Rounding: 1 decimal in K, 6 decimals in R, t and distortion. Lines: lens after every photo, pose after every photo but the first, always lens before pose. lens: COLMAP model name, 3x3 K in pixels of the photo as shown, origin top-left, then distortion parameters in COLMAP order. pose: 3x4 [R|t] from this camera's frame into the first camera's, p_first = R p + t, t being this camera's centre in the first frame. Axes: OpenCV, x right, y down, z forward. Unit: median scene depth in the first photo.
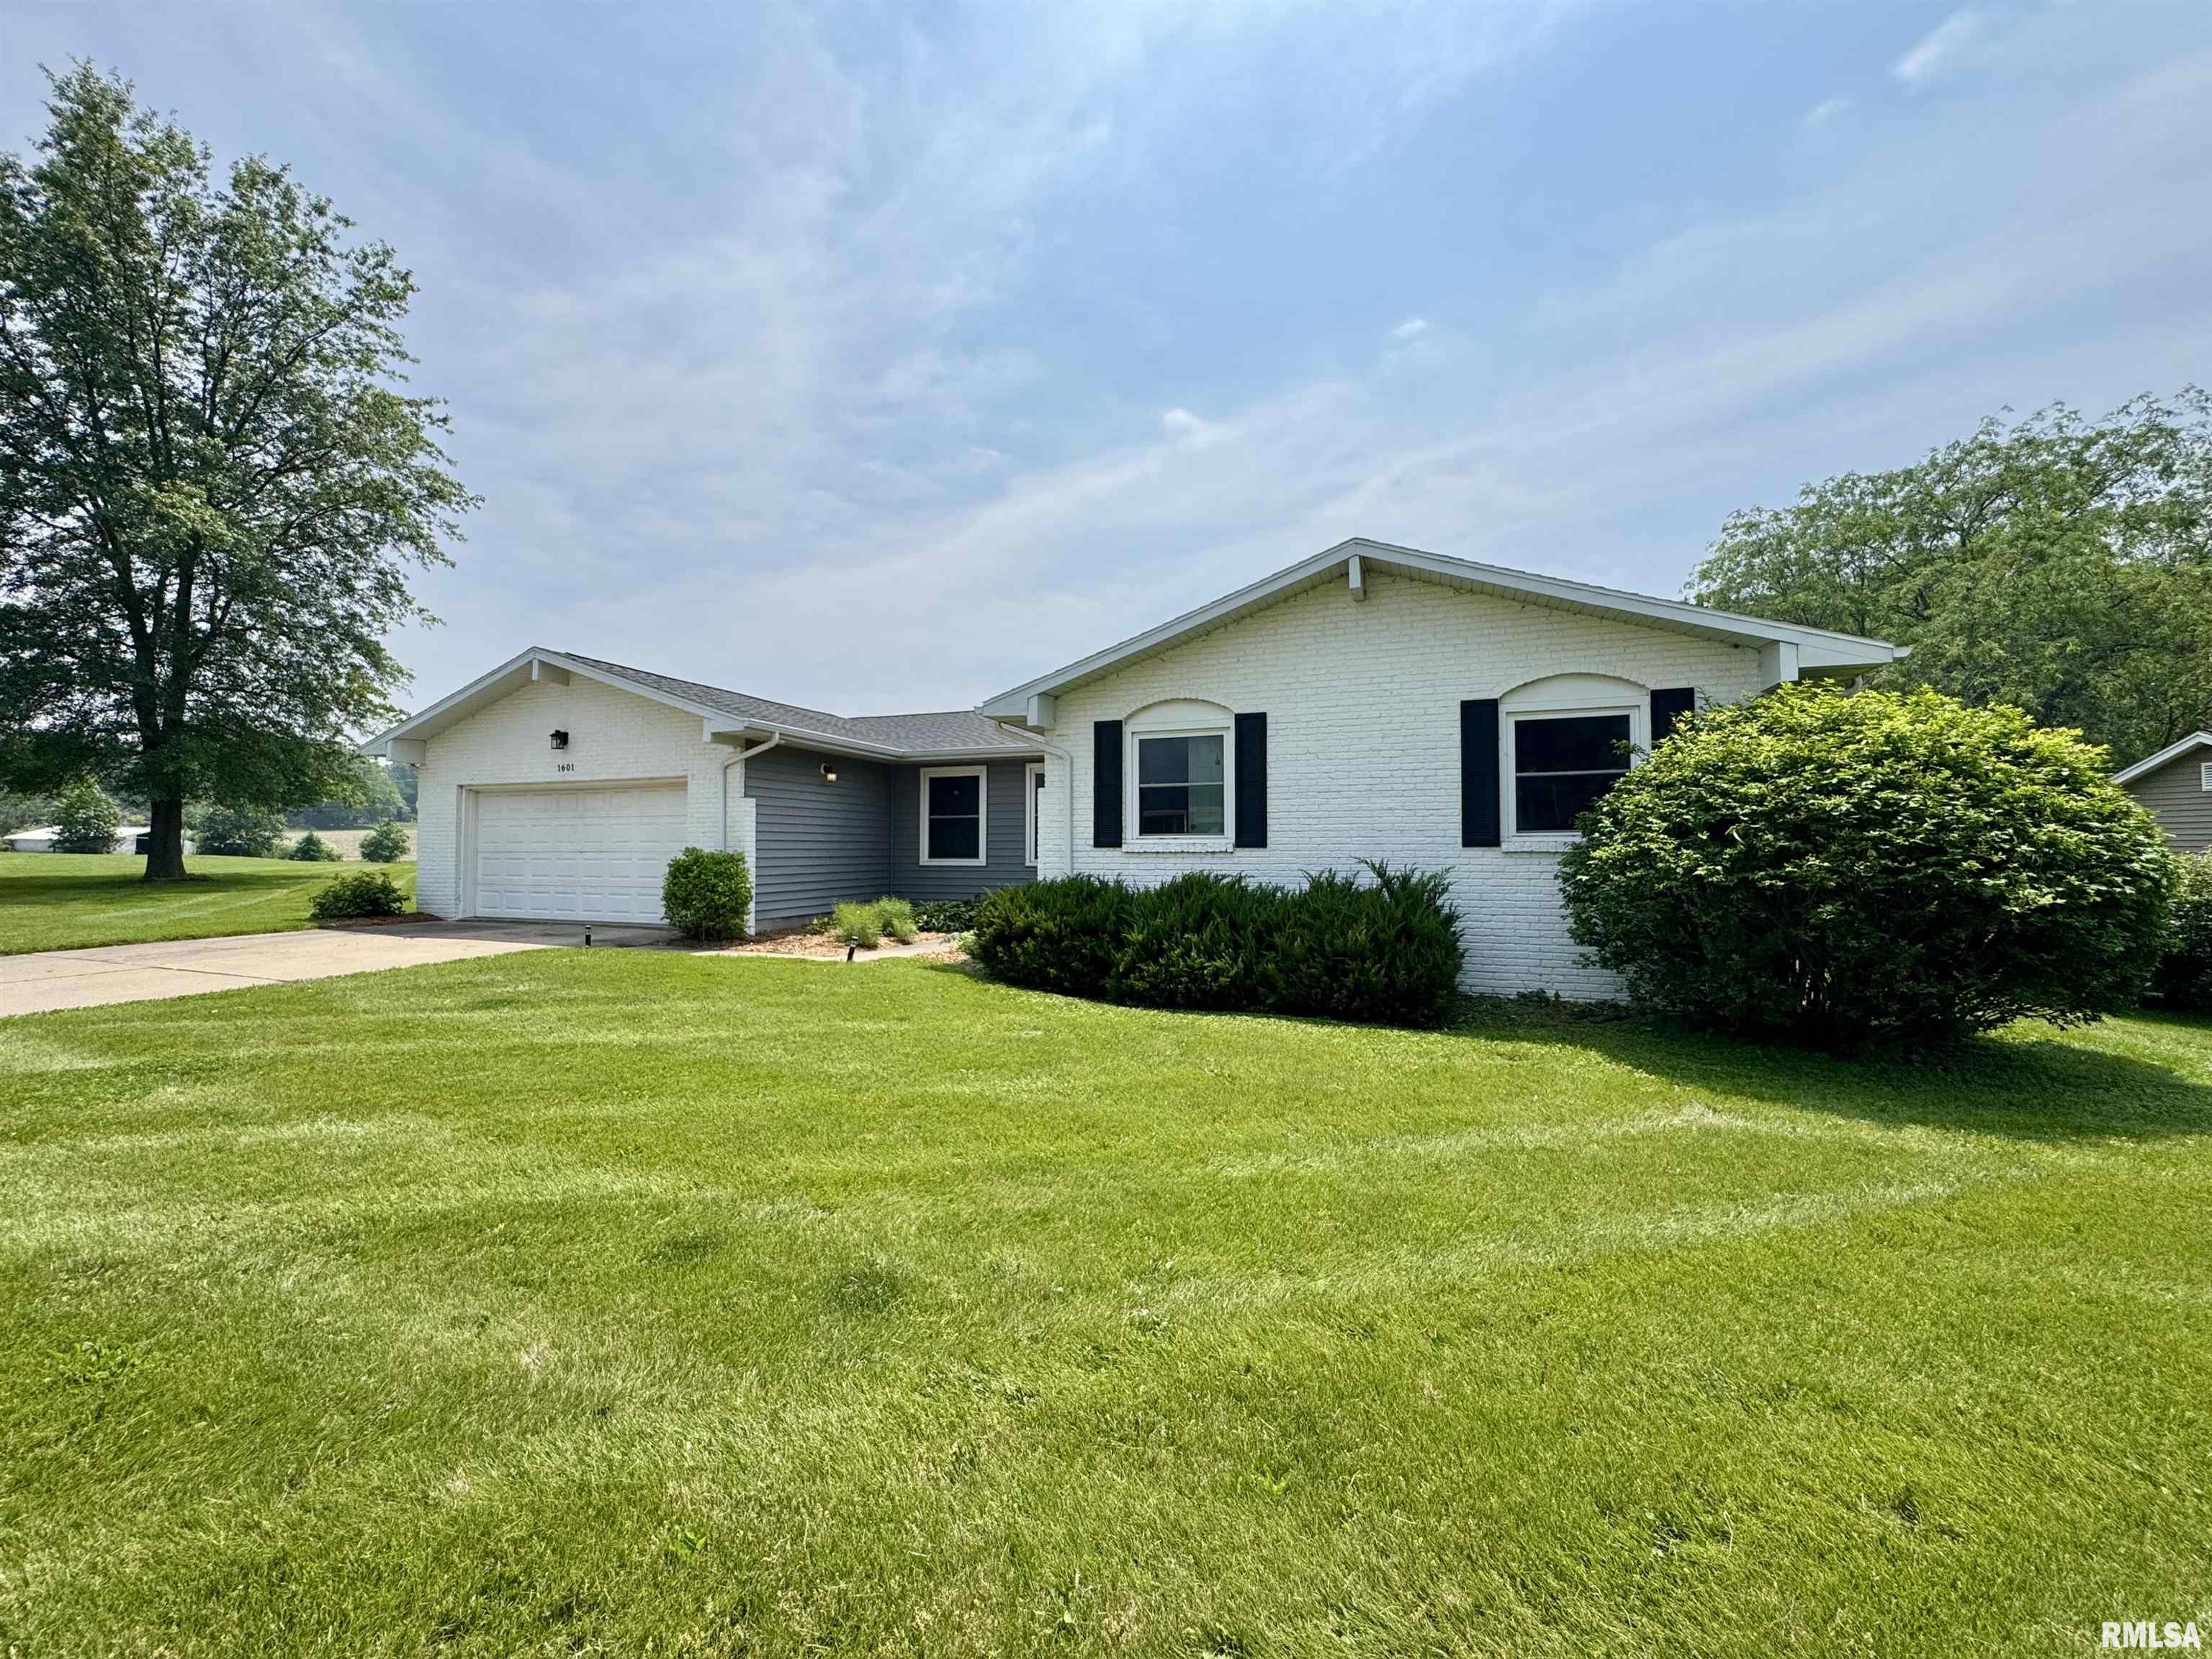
lens RADIAL K [[882.1, 0, 1106.0], [0, 882.1, 829.5], [0, 0, 1]] dist [-0.003212, -0.000365]
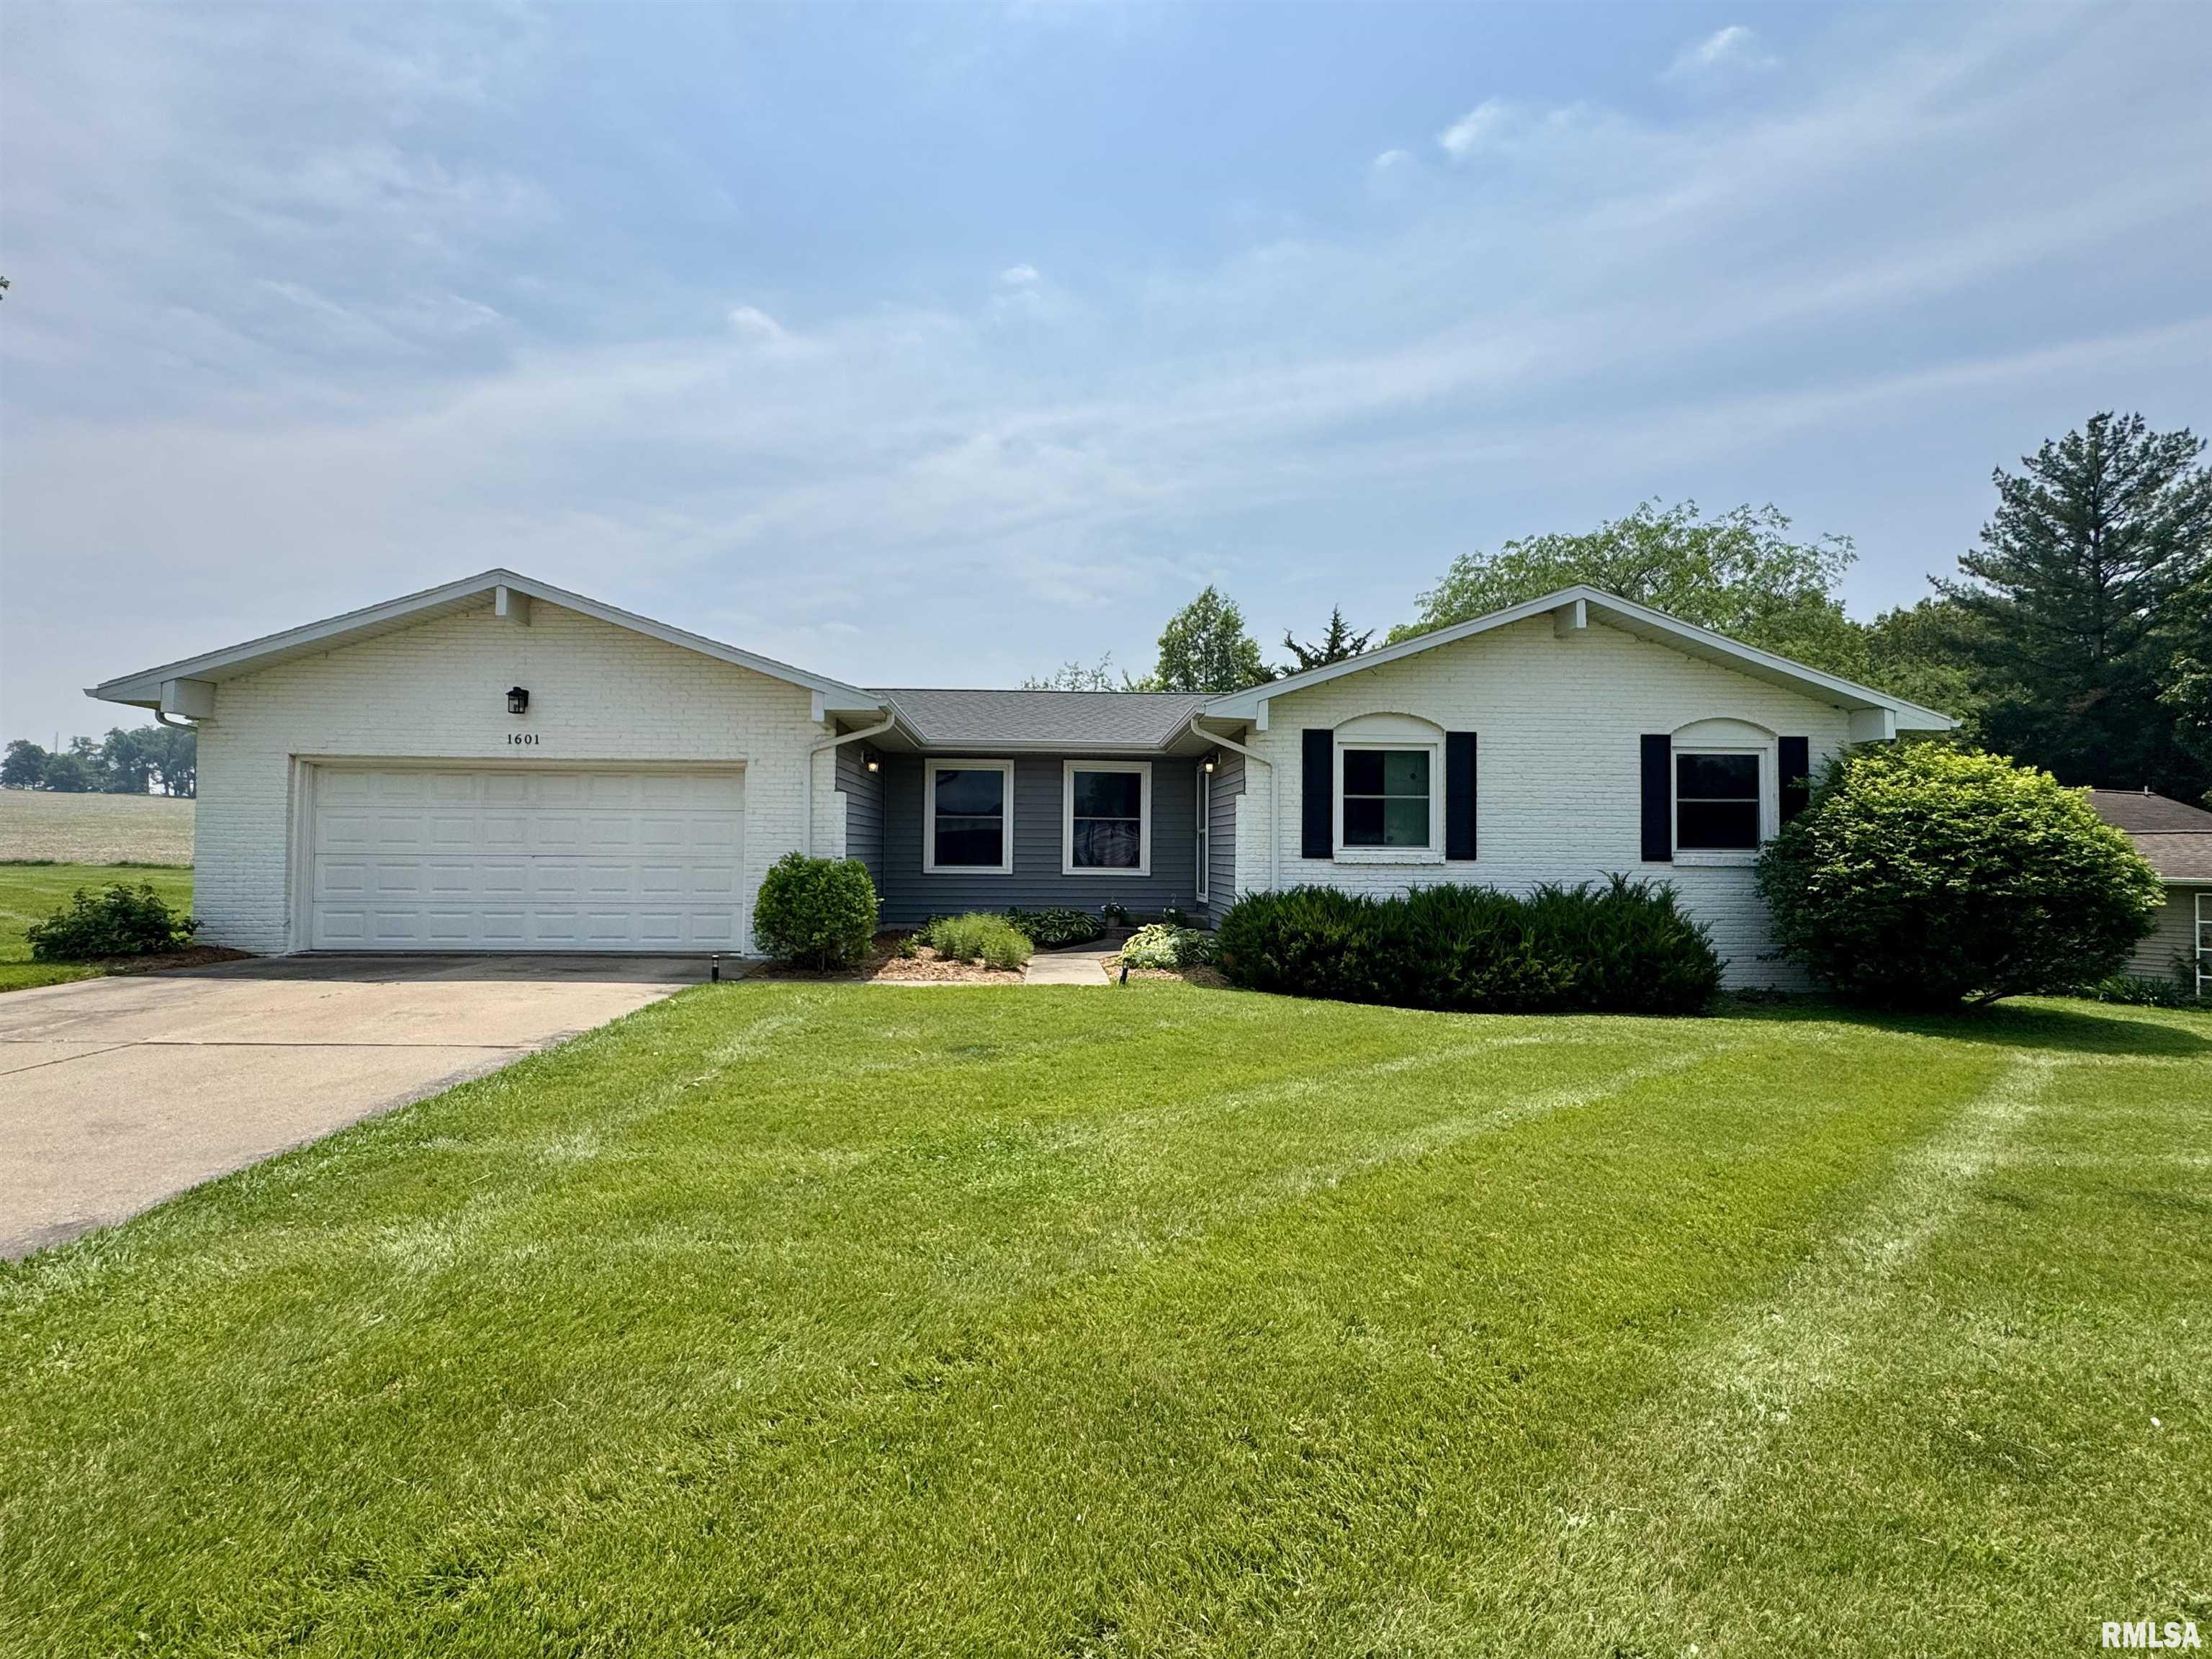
lens RADIAL K [[1003.8, 0, 1106.0], [0, 1003.8, 829.5], [0, 0, 1]] dist [-0.001877, 0.000976]
pose [[0.915061, 0.018347, 0.402898, -0.683115], [-0.019278, 0.999813, -0.001745, -0.005252], [-0.402854, -0.006171, 0.915243, 0.071809]]
